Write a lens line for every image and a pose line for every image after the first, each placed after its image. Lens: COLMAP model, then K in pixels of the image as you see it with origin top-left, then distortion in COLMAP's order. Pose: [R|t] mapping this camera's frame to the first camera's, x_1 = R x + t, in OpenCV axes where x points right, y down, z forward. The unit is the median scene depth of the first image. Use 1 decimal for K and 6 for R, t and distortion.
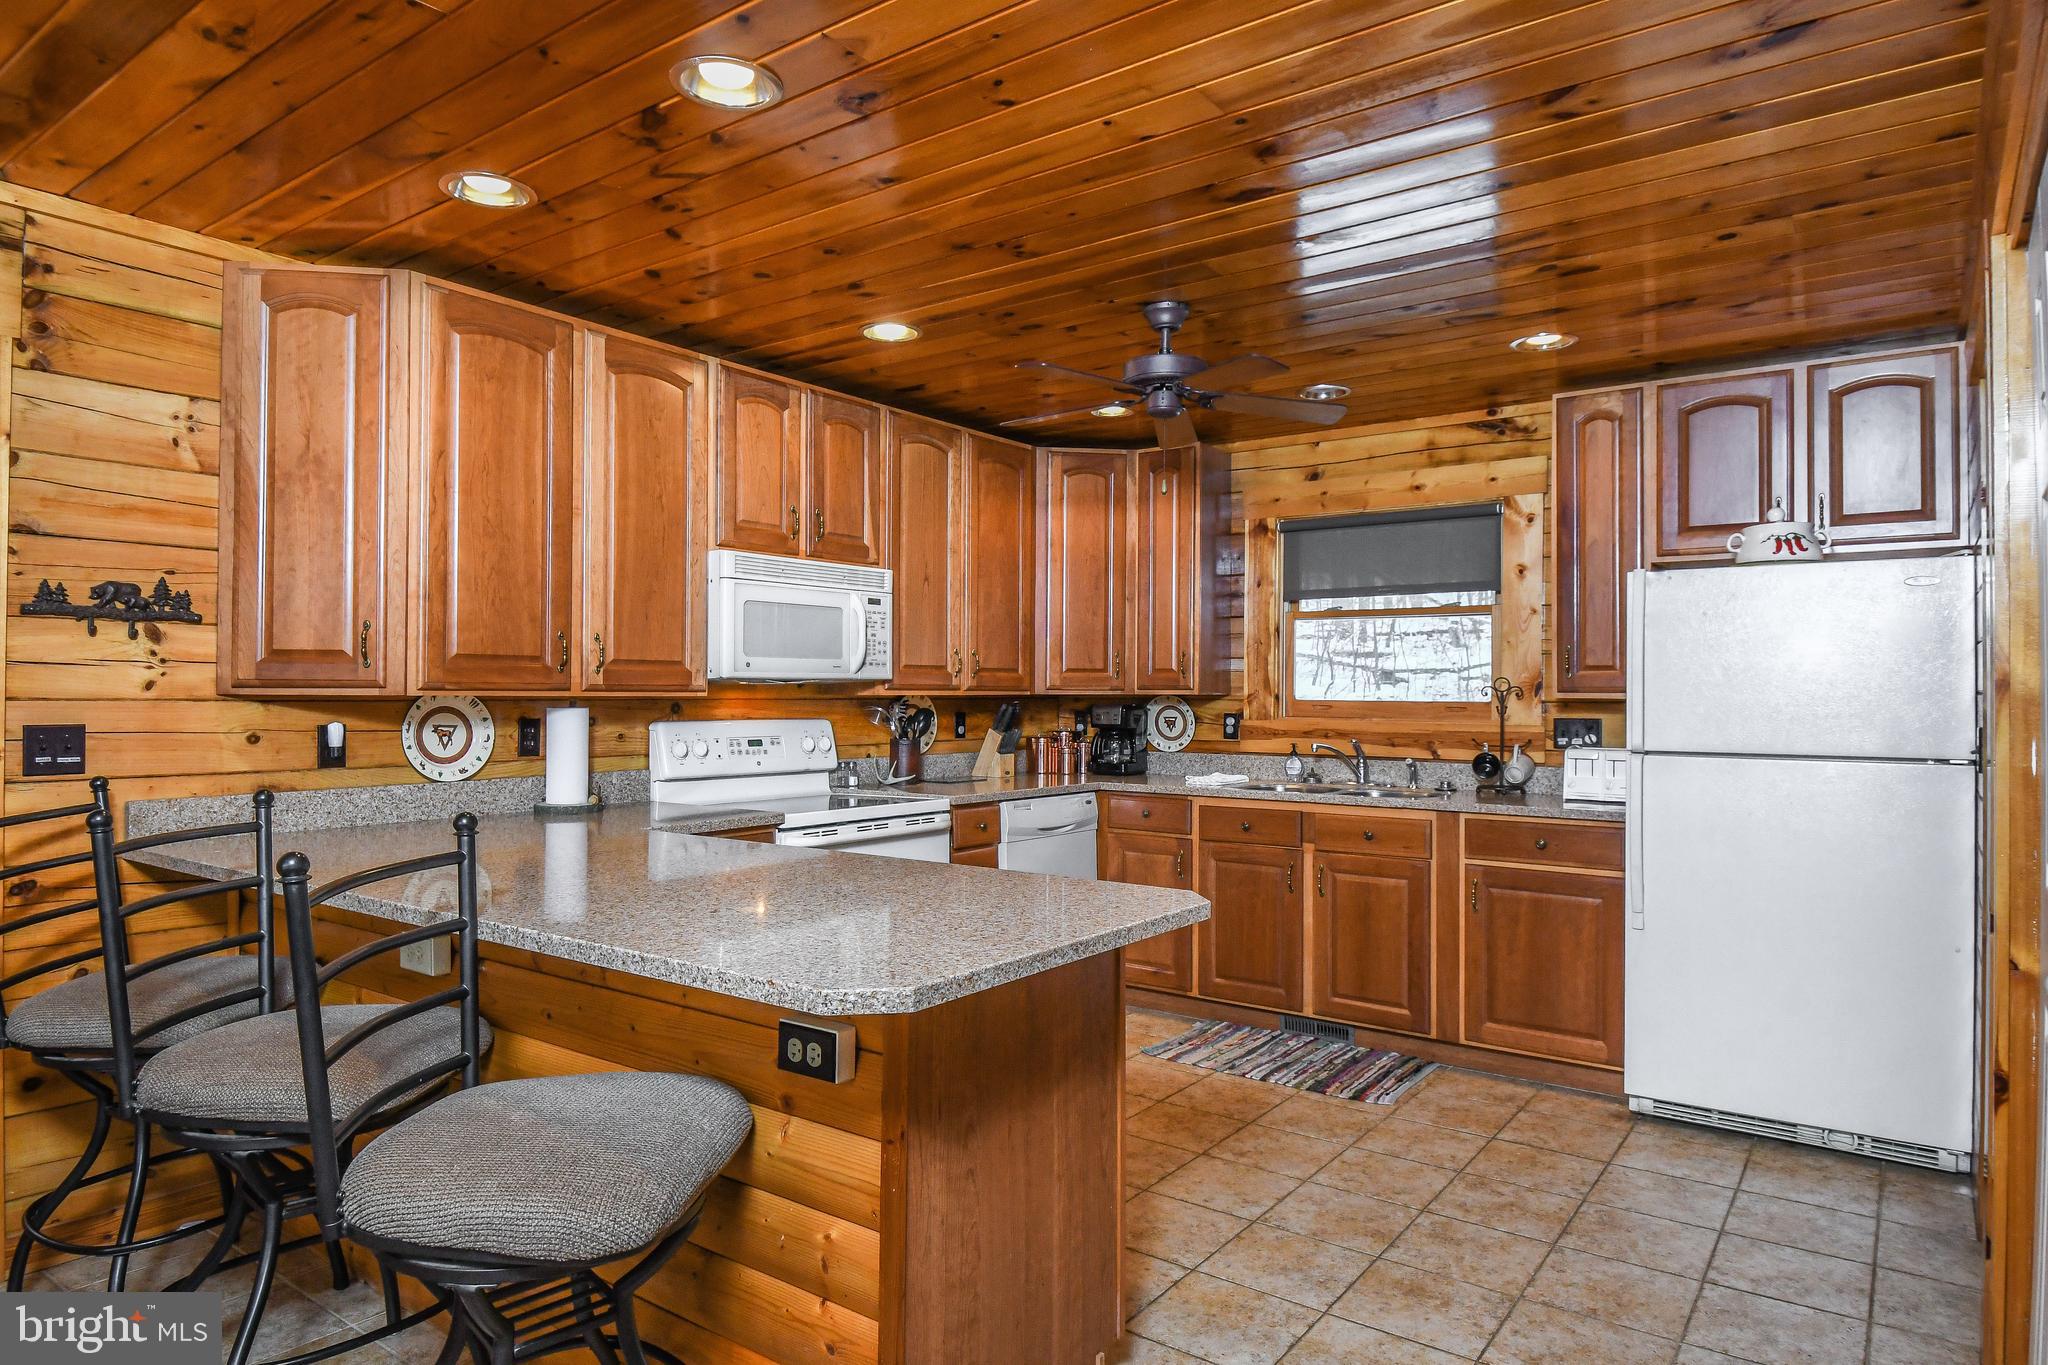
lens RADIAL K [[1199.4, 0, 1059.6], [0, 1199.4, 683.4], [0, 0, 1]] dist [0.022941, -0.034520]
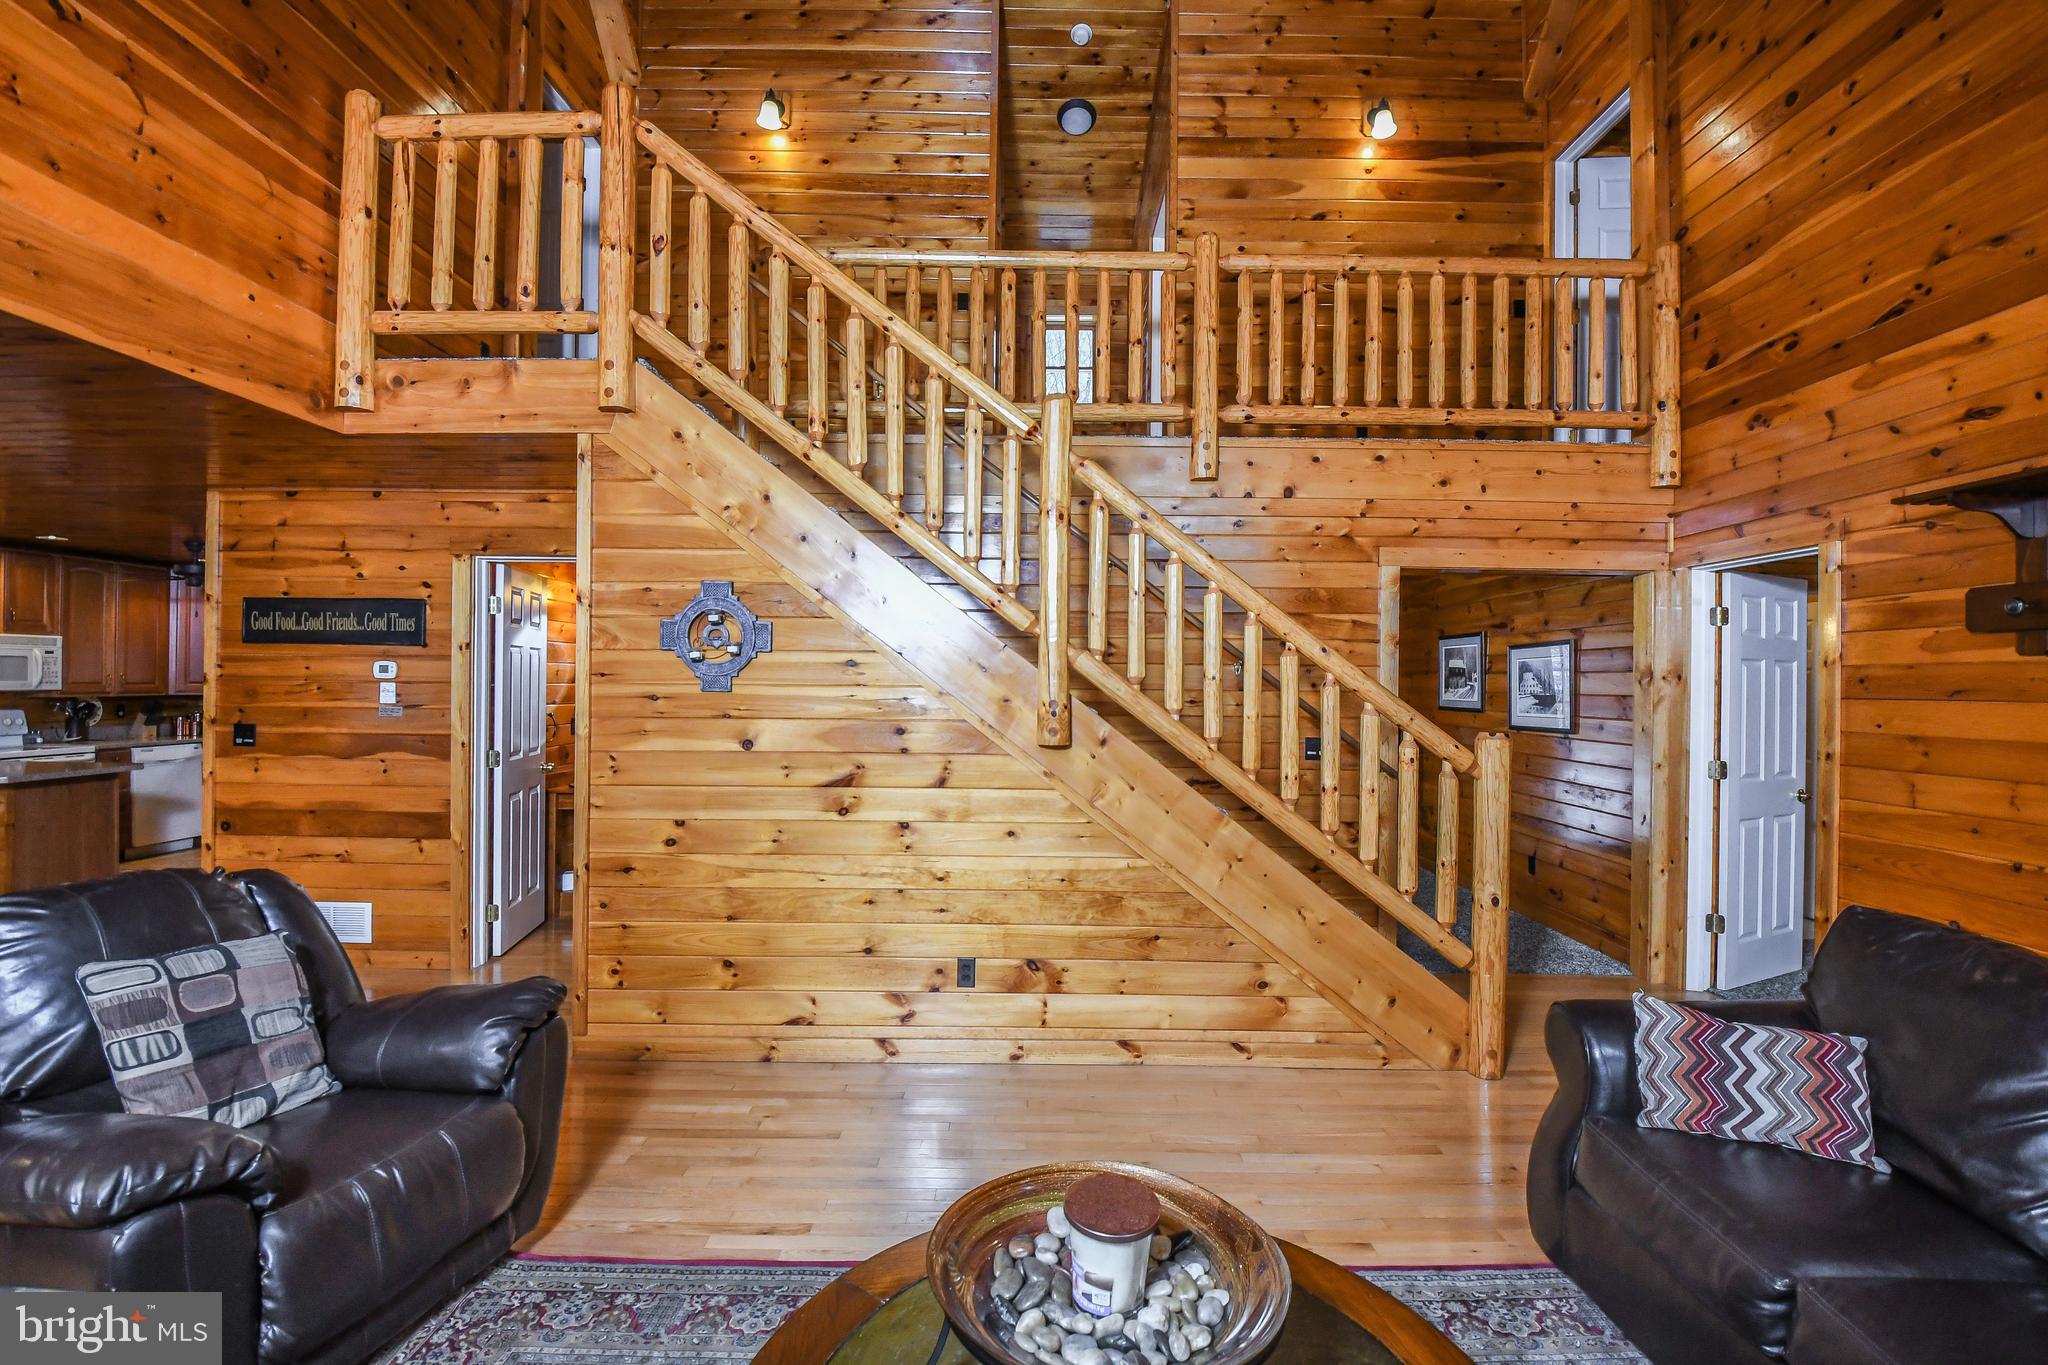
lens RADIAL K [[917.7, 0, 1024.0], [0, 917.7, 682.5], [0, 0, 1]] dist [0.003729, -0.017262]
pose [[0.821202, 0.006372, 0.570602, 0.366413], [-0.012957, 0.999888, 0.007482, -0.053394], [-0.570490, -0.013538, 0.821193, -1.327090]]
